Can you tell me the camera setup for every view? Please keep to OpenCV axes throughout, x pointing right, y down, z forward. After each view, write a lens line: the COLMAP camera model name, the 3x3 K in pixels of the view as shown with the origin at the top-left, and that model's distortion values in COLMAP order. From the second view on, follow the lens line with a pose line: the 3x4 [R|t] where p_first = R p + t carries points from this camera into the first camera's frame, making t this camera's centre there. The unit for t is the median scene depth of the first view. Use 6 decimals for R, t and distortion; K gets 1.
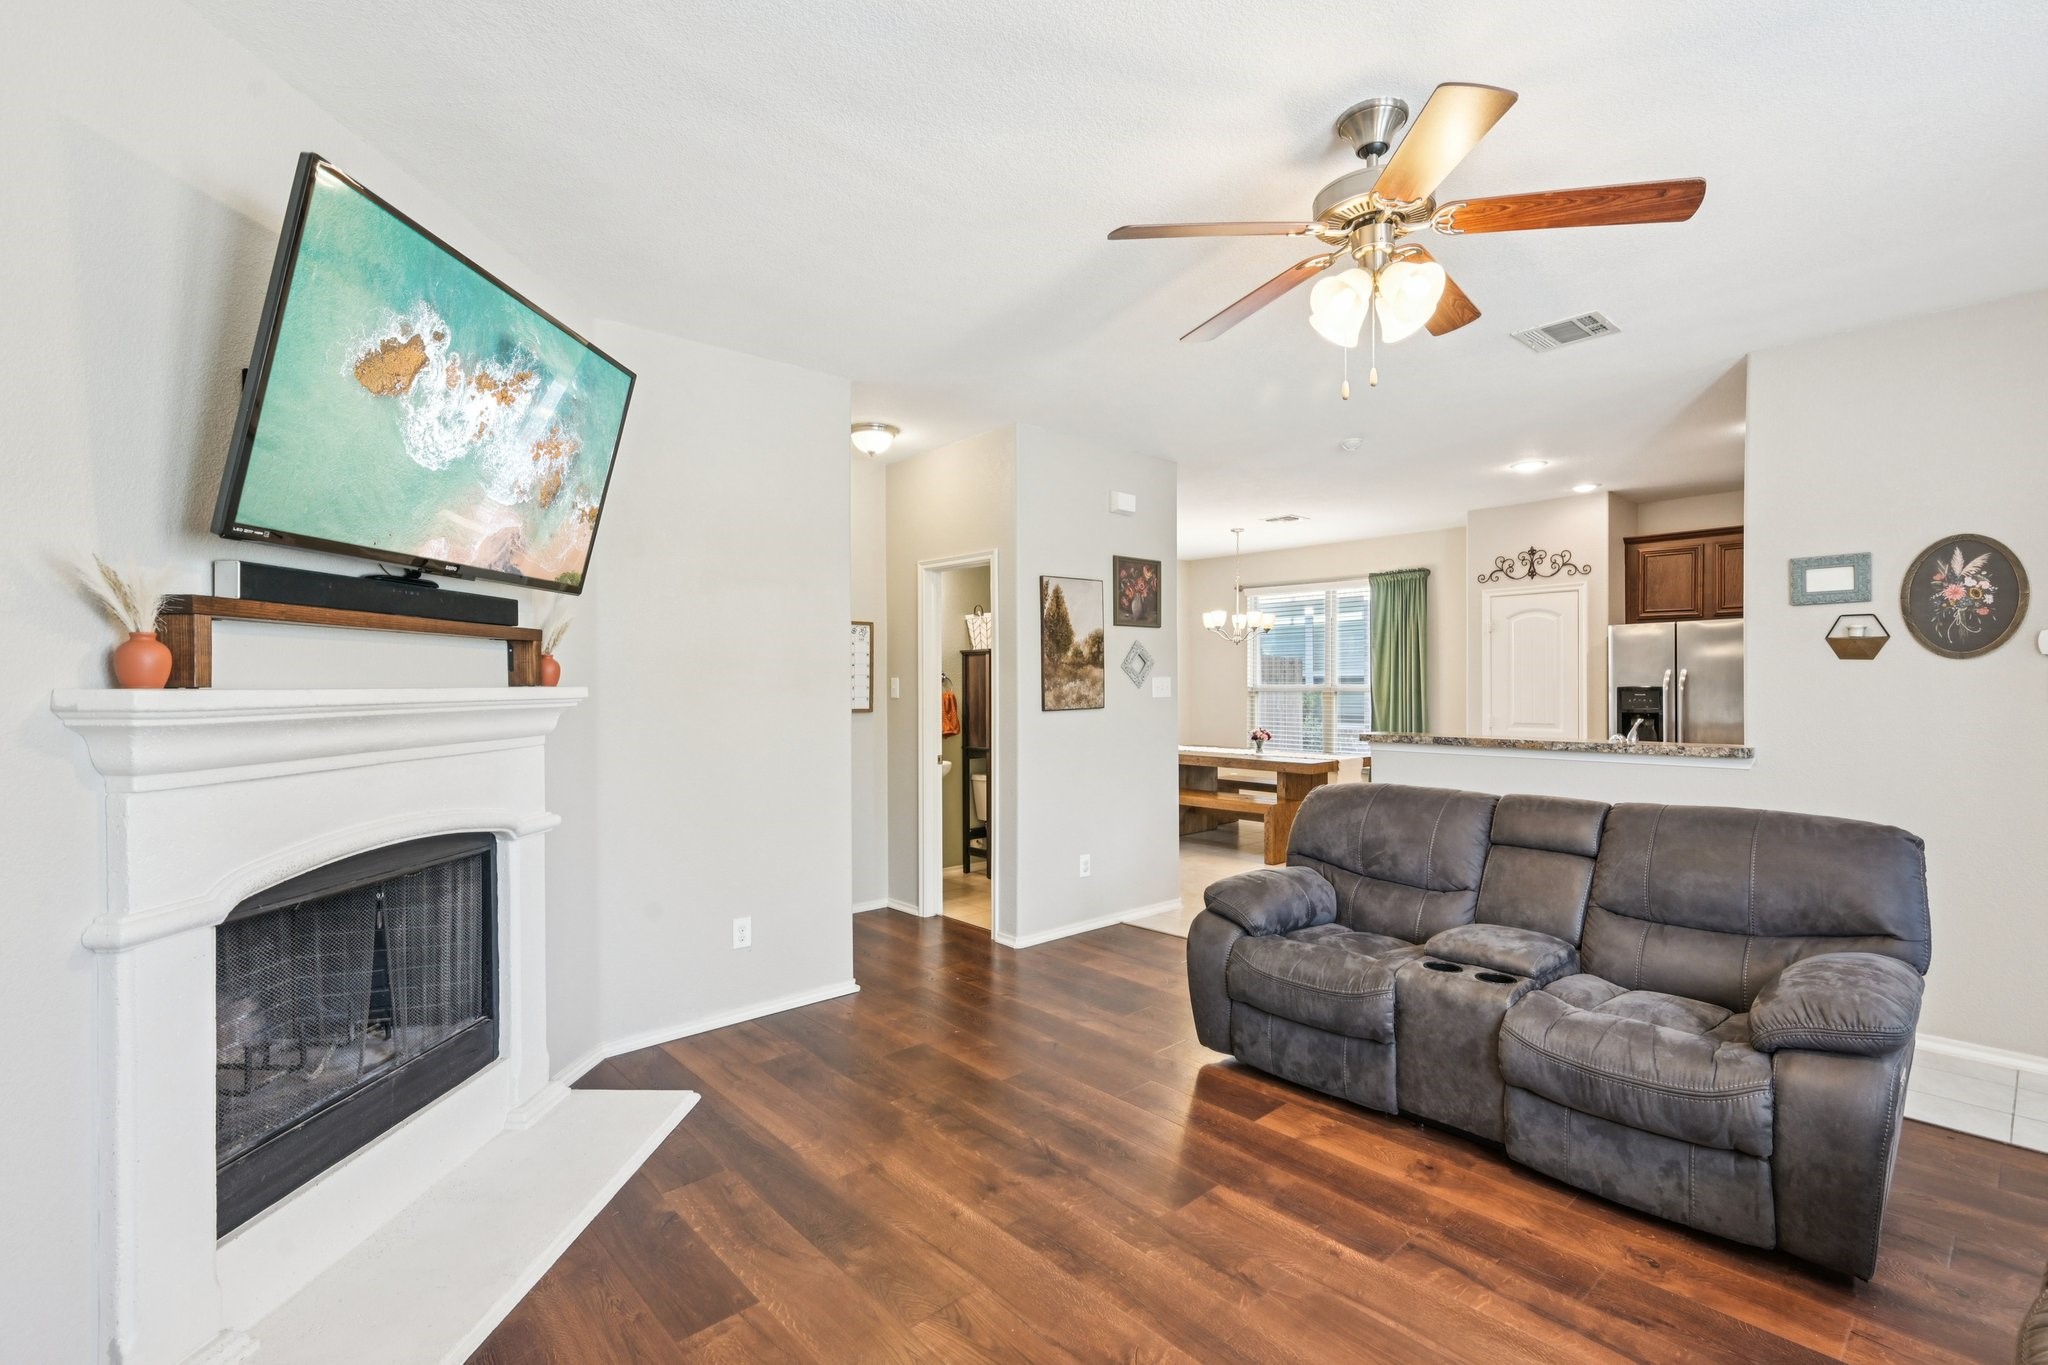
lens RADIAL K [[921.4, 0, 1024.0], [0, 921.4, 682.5], [0, 0, 1]] dist [0.001168, 0.000160]
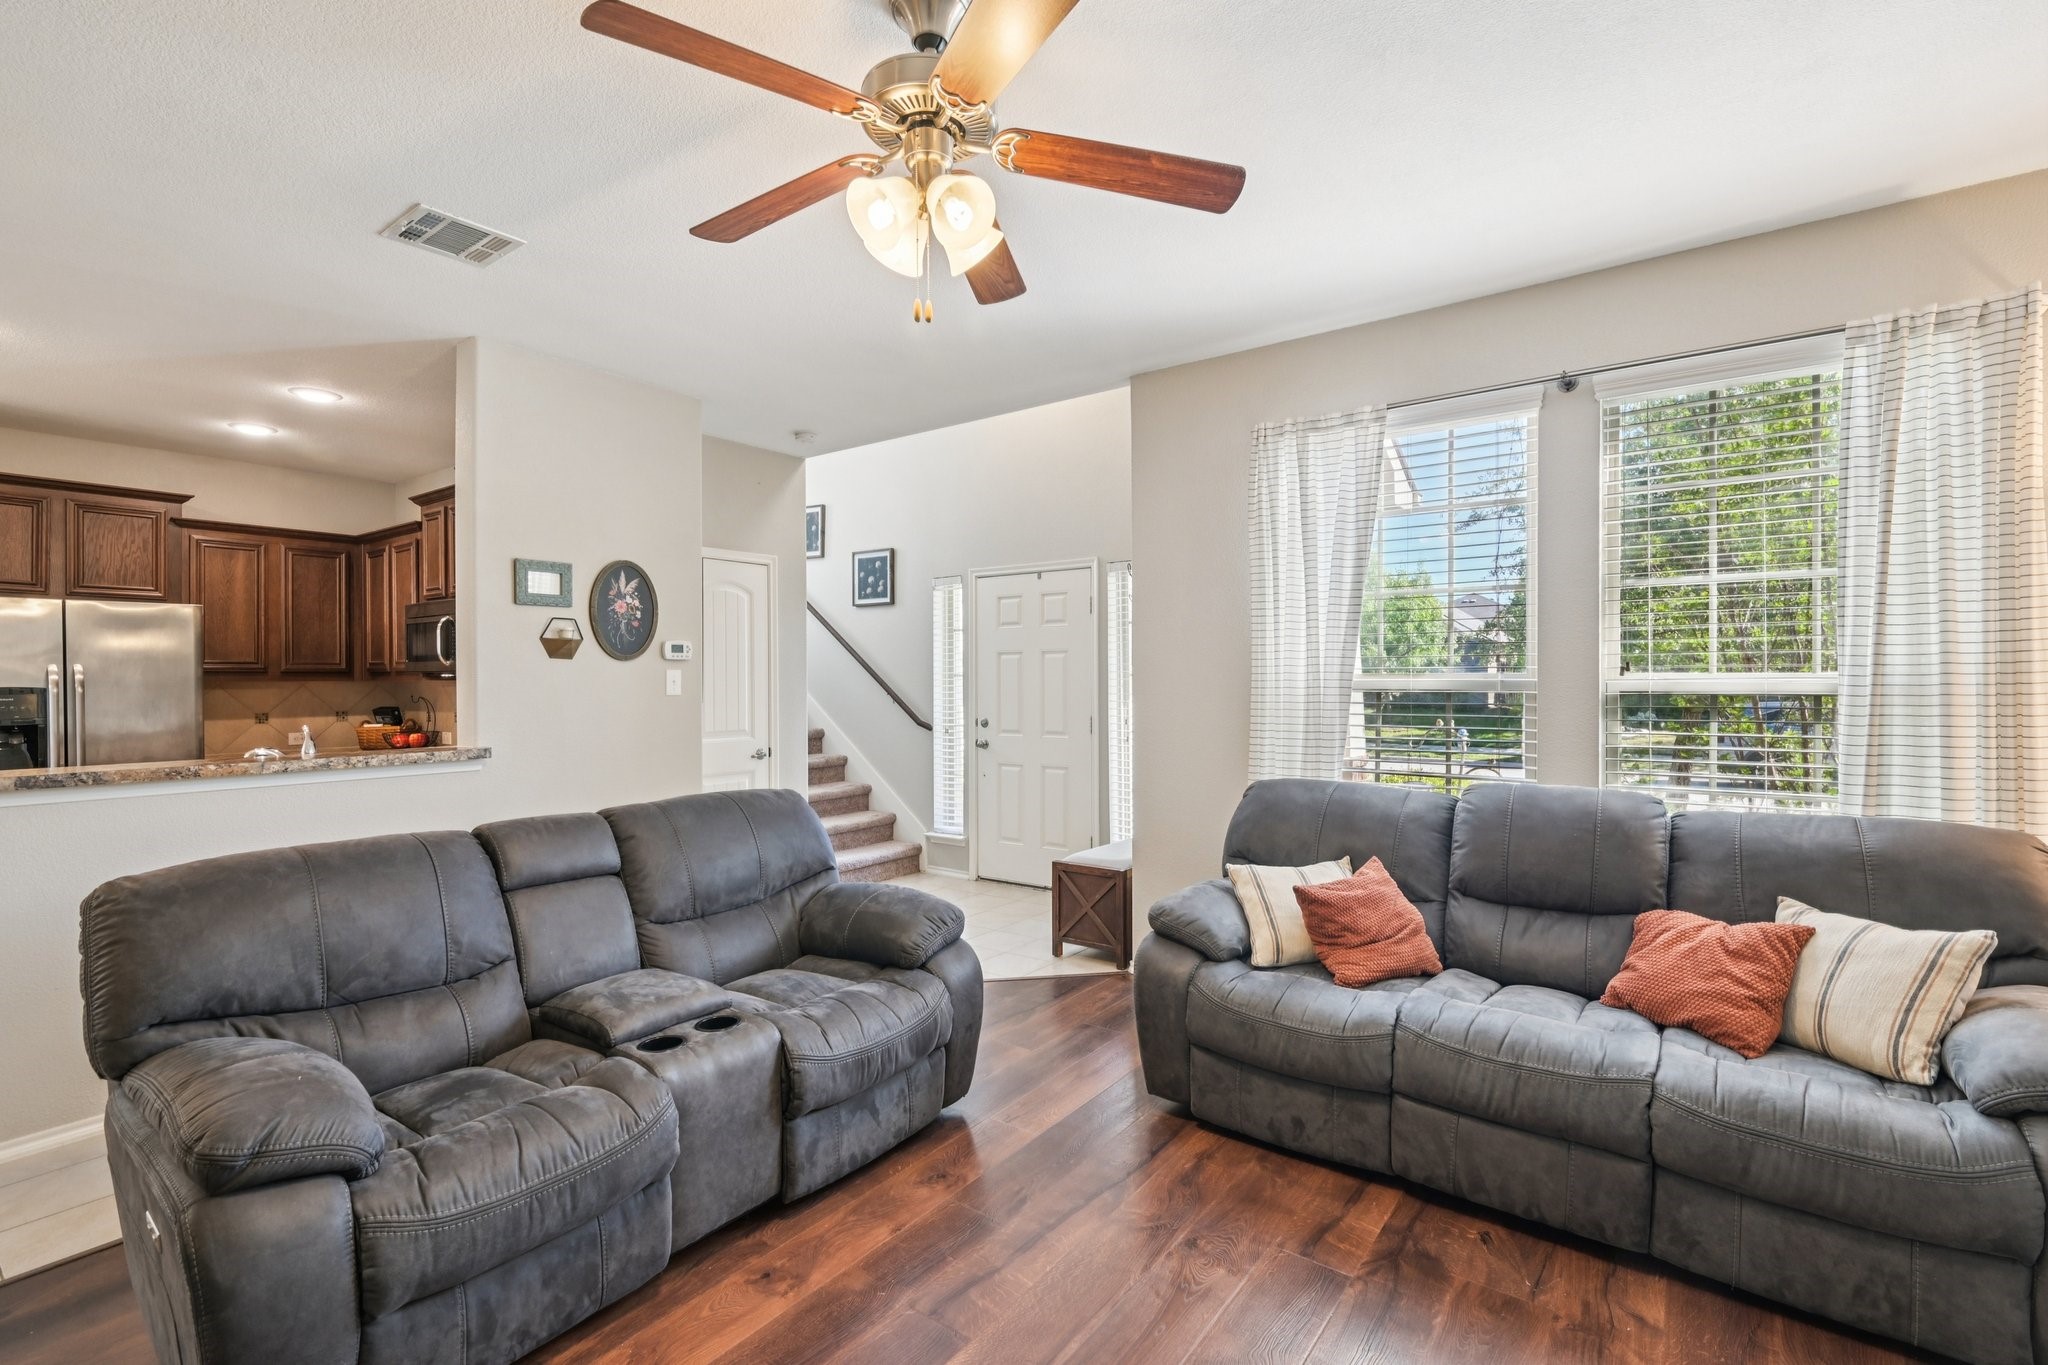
lens RADIAL K [[926.5, 0, 1036.6], [0, 926.5, 660.6], [0, 0, 1]] dist [0.002199, 0.000488]
pose [[-0.202787, 0.023840, 0.978933, -0.293935], [0.002763, 0.999714, -0.023773, 0.004936], [-0.979219, -0.002116, -0.202794, 0.658524]]
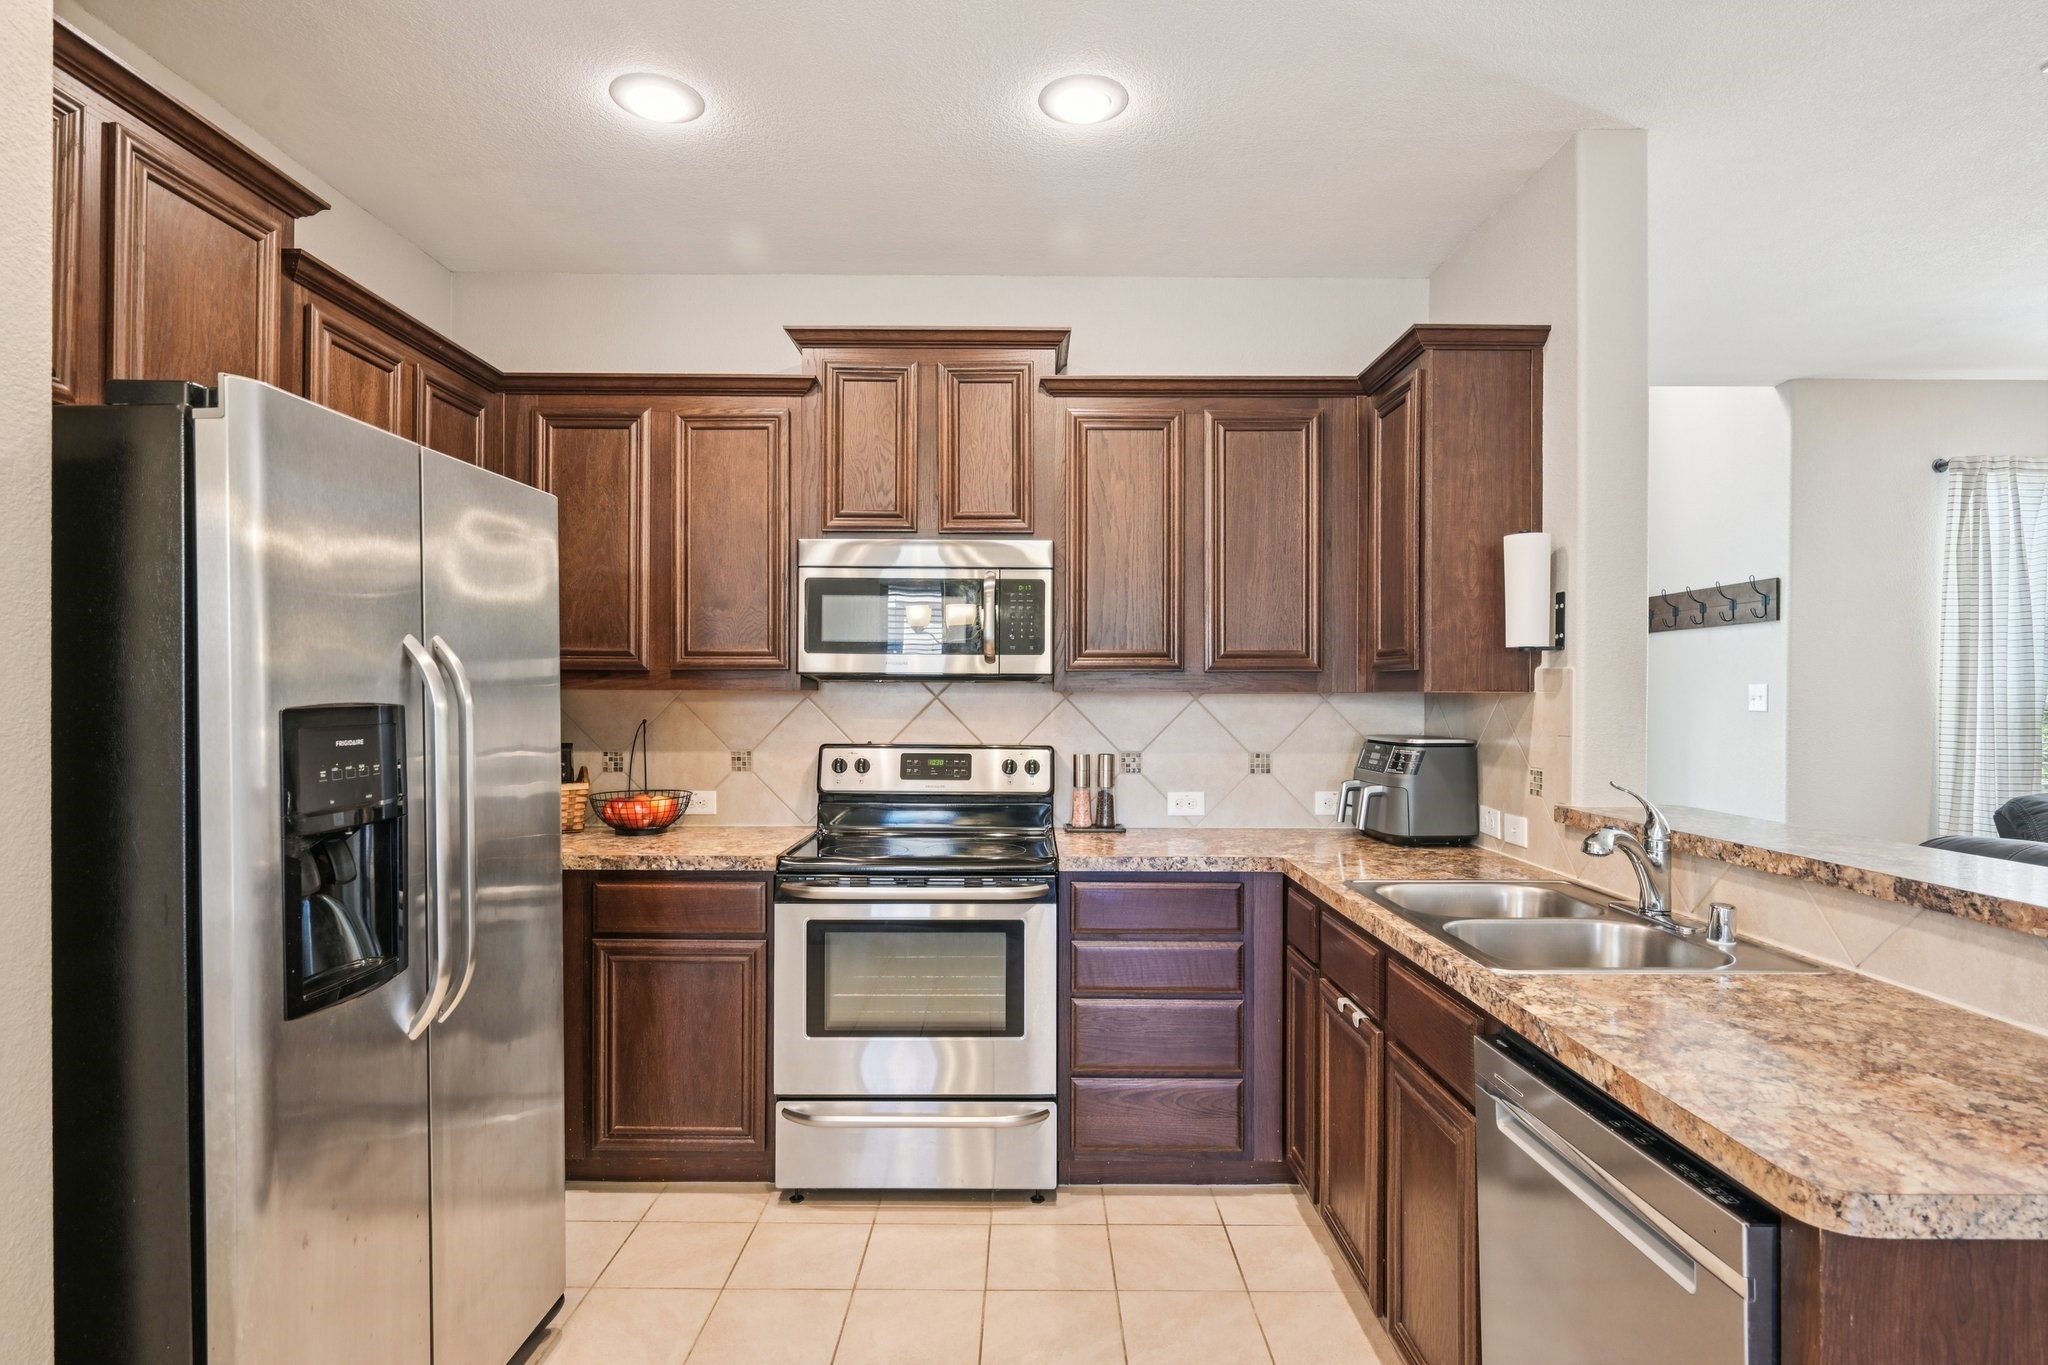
lens RADIAL K [[1054.1, 0, 1024.0], [0, 1054.1, 682.5], [0, 0, 1]] dist [0.000362, 0.000289]
pose [[-0.742011, 0.006606, 0.670355, 0.661406], [-0.004494, 0.999880, -0.014828, 0.004303], [-0.670373, -0.014015, -0.741892, 1.850987]]
